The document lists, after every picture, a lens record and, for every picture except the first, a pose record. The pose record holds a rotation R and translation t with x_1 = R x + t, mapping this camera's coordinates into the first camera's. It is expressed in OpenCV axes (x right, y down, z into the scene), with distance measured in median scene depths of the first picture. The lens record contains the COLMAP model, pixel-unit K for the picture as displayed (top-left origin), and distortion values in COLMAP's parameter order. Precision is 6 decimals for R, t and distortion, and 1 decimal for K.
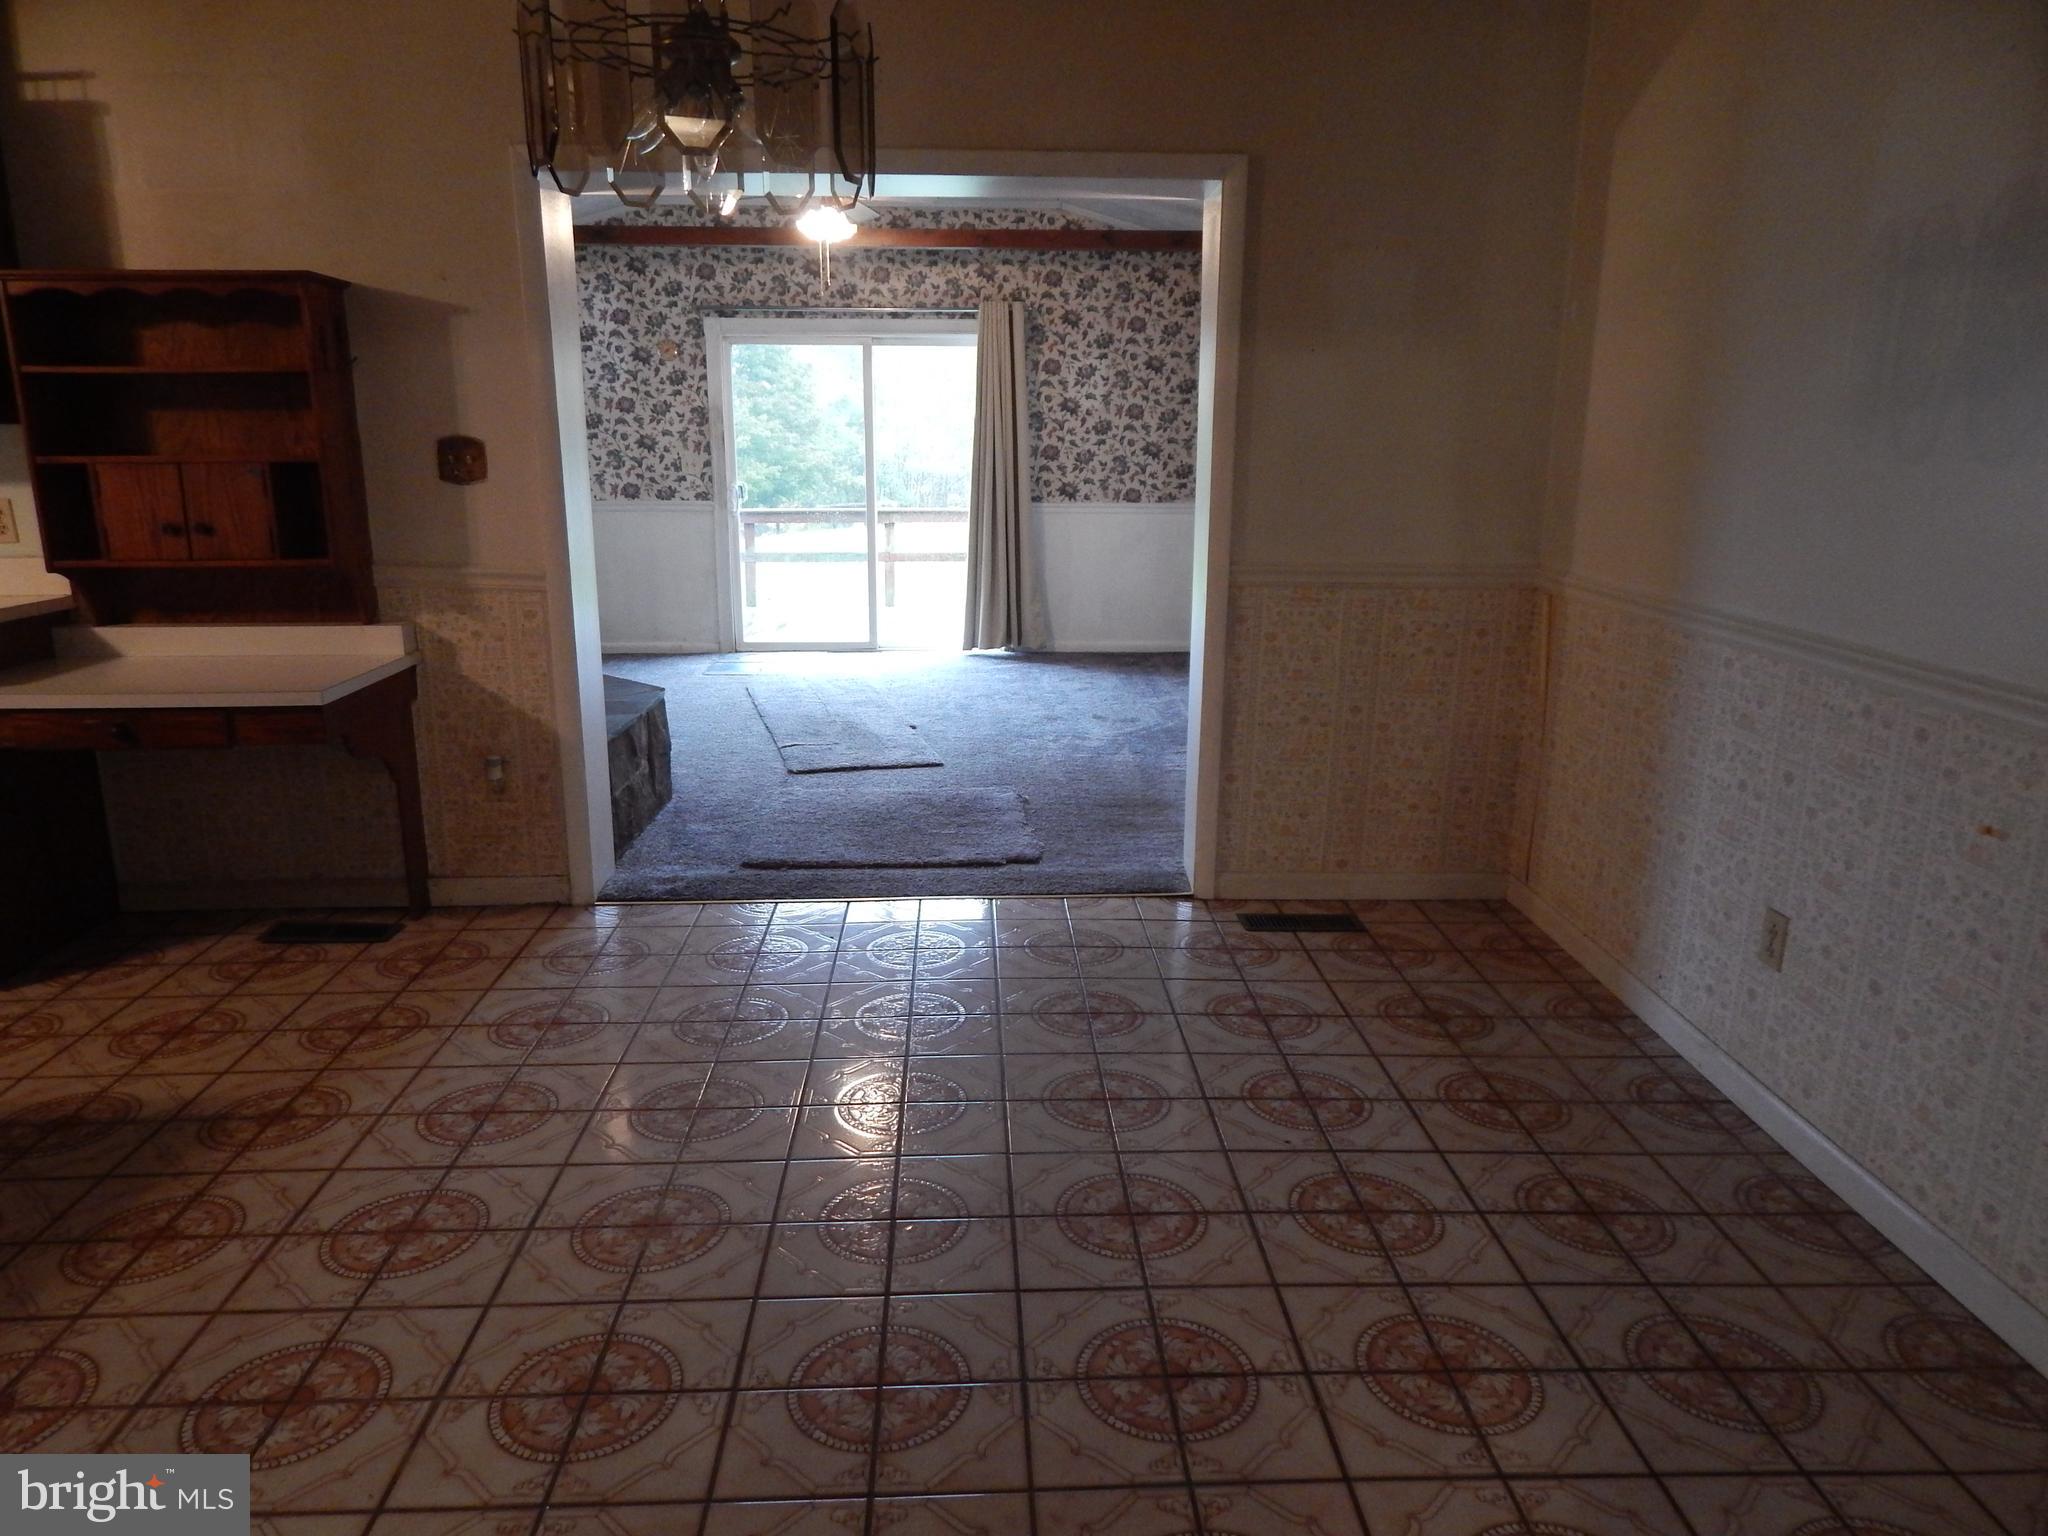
lens RADIAL K [[1356.8, 0, 1022.9], [0, 1356.8, 754.7], [0, 0, 1]] dist [0.003275, -0.002325]
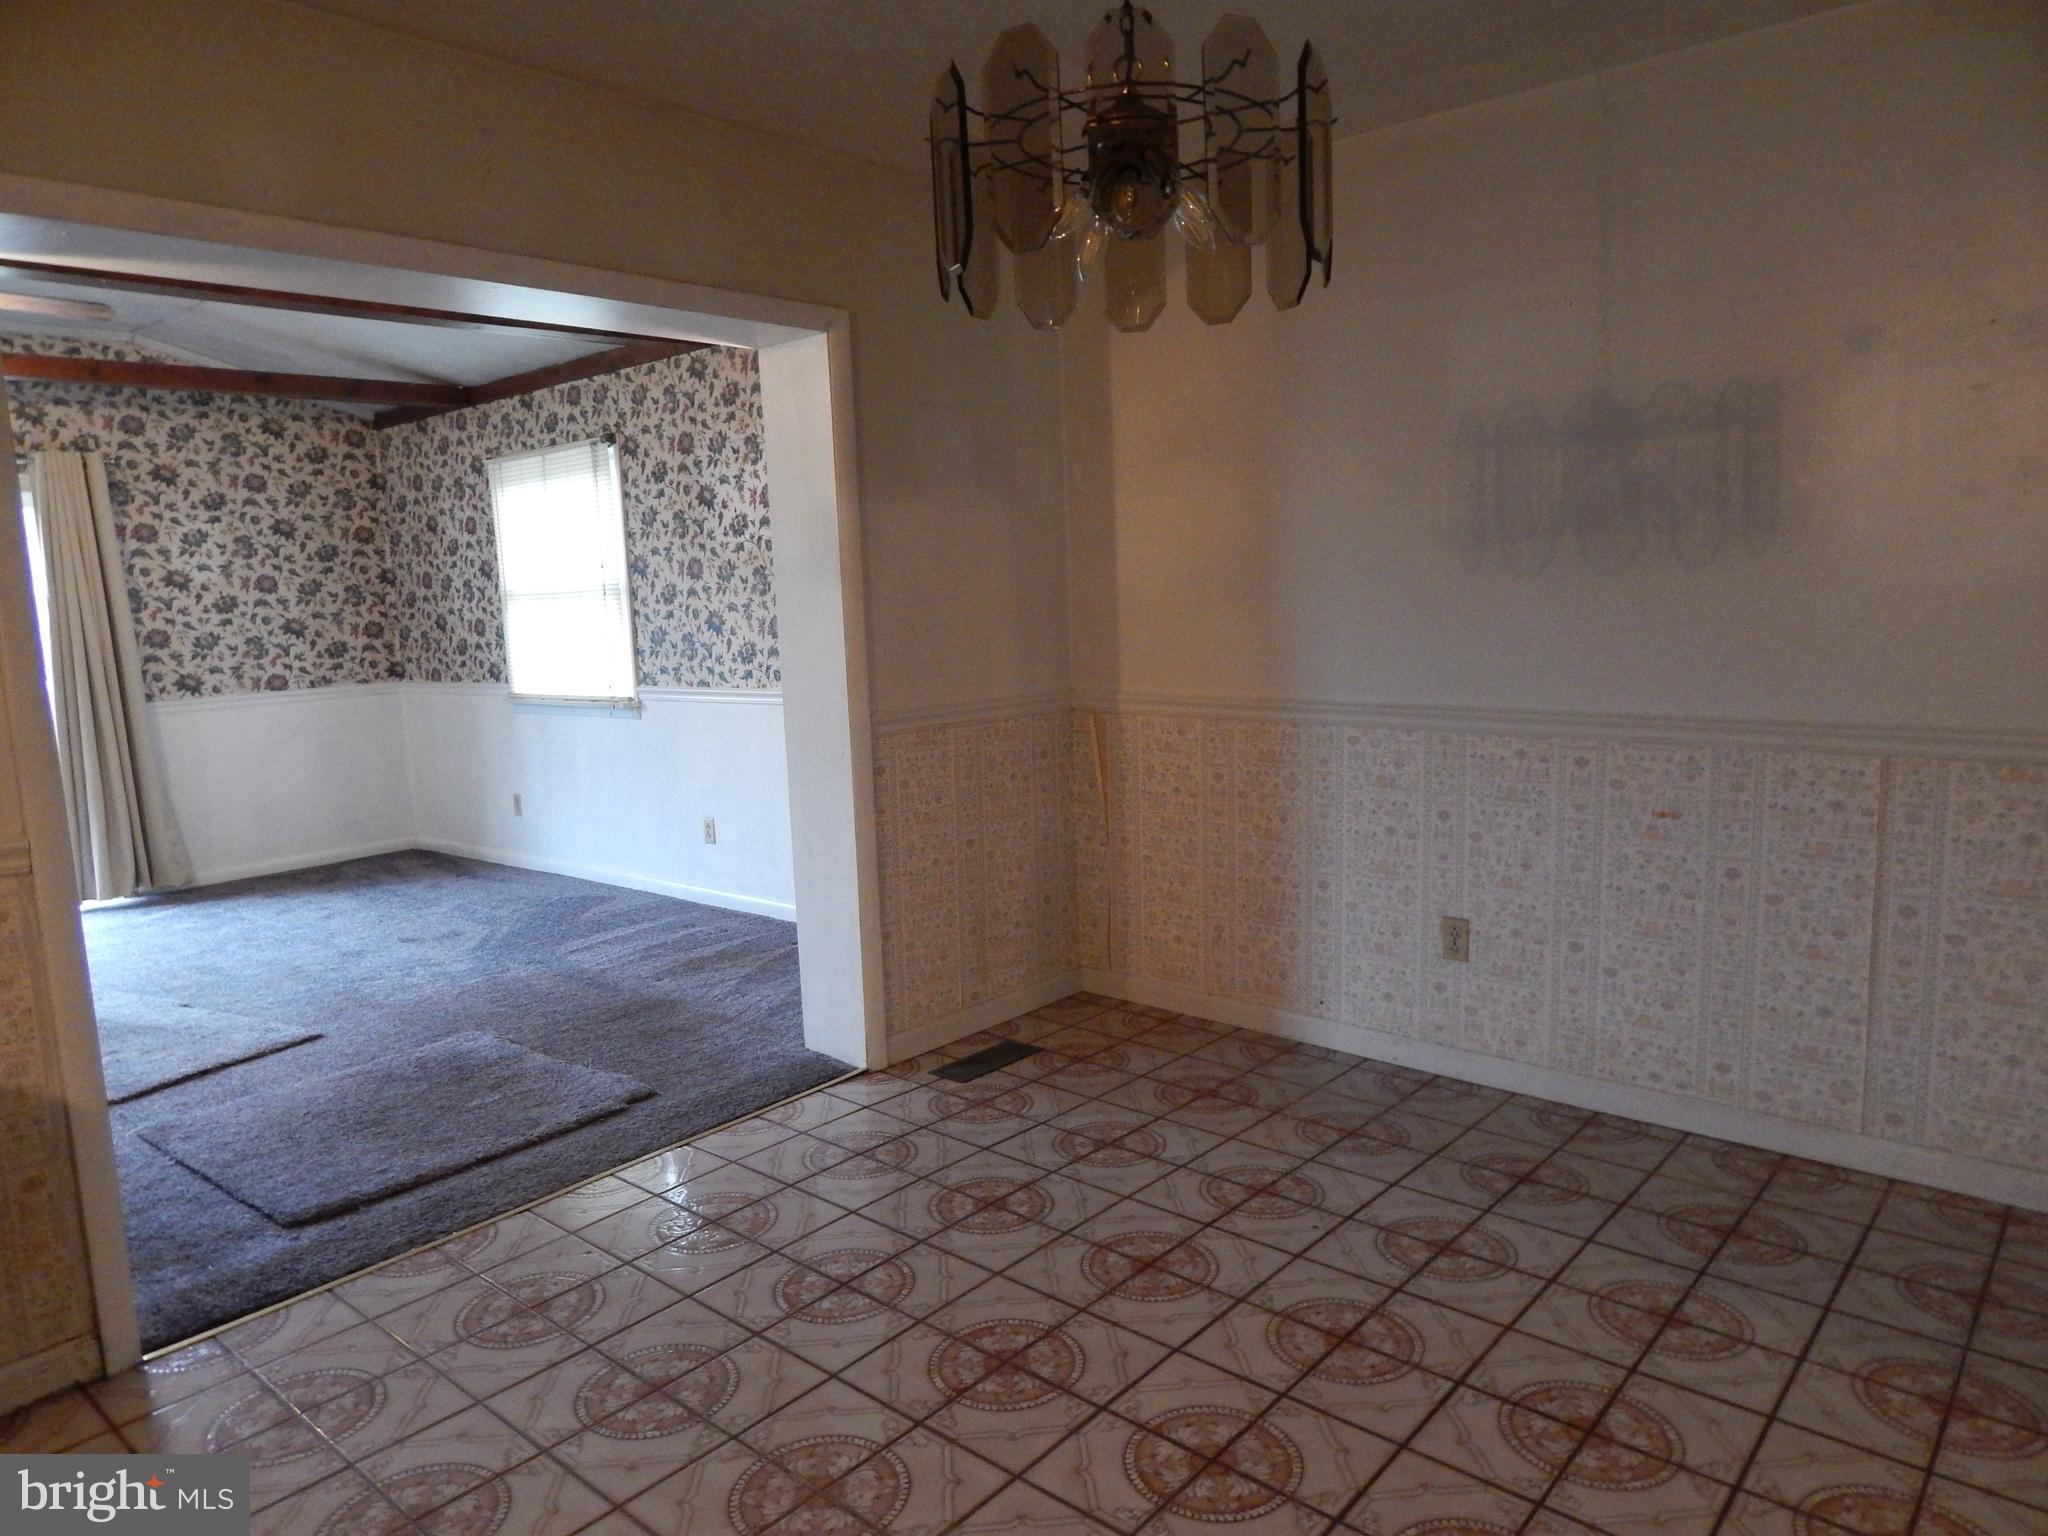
lens RADIAL K [[1348.1, 0, 1024.0], [0, 1348.1, 768.0], [0, 0, 1]] dist [0.004214, -0.004426]
pose [[0.693782, -0.134776, 0.707462, -0.443595], [0.209991, 0.977505, -0.019710, -0.060972], [-0.688891, 0.162235, 0.706477, 0.241293]]
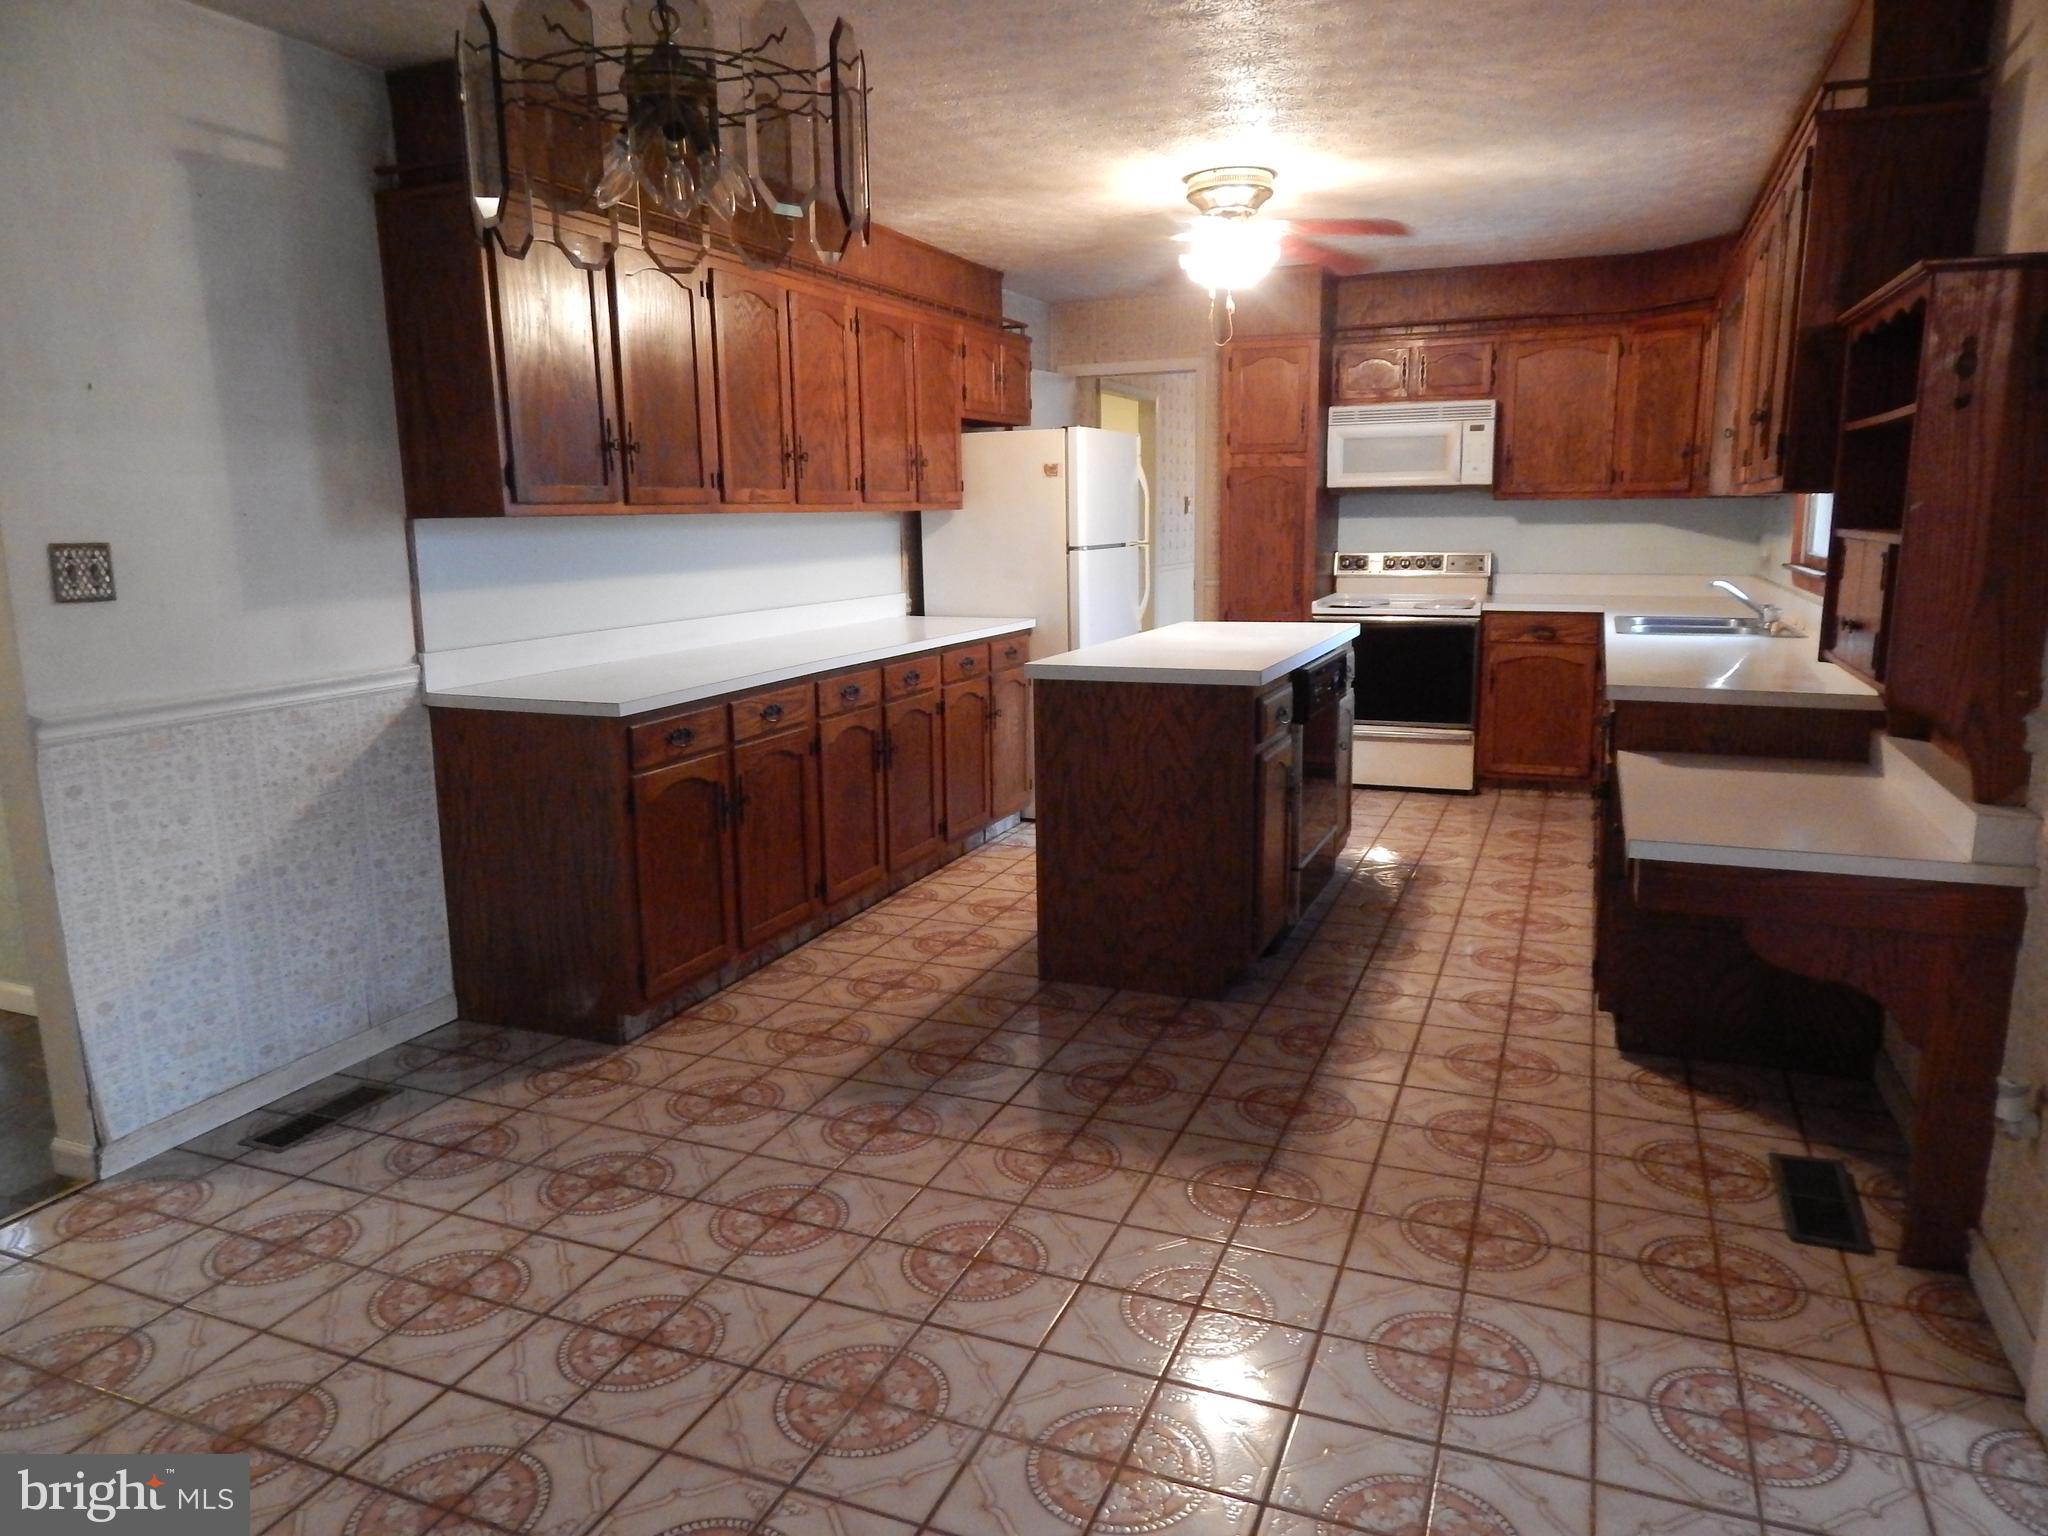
lens RADIAL K [[1350.7, 0, 1010.5], [0, 1350.7, 762.5], [0, 0, 1]] dist [-0.000345, -0.001438]
pose [[-0.417916, 0.178002, -0.890877, 0.242120], [-0.200359, 0.938414, 0.281489, -0.188539], [0.886117, 0.296134, -0.356514, 0.774809]]
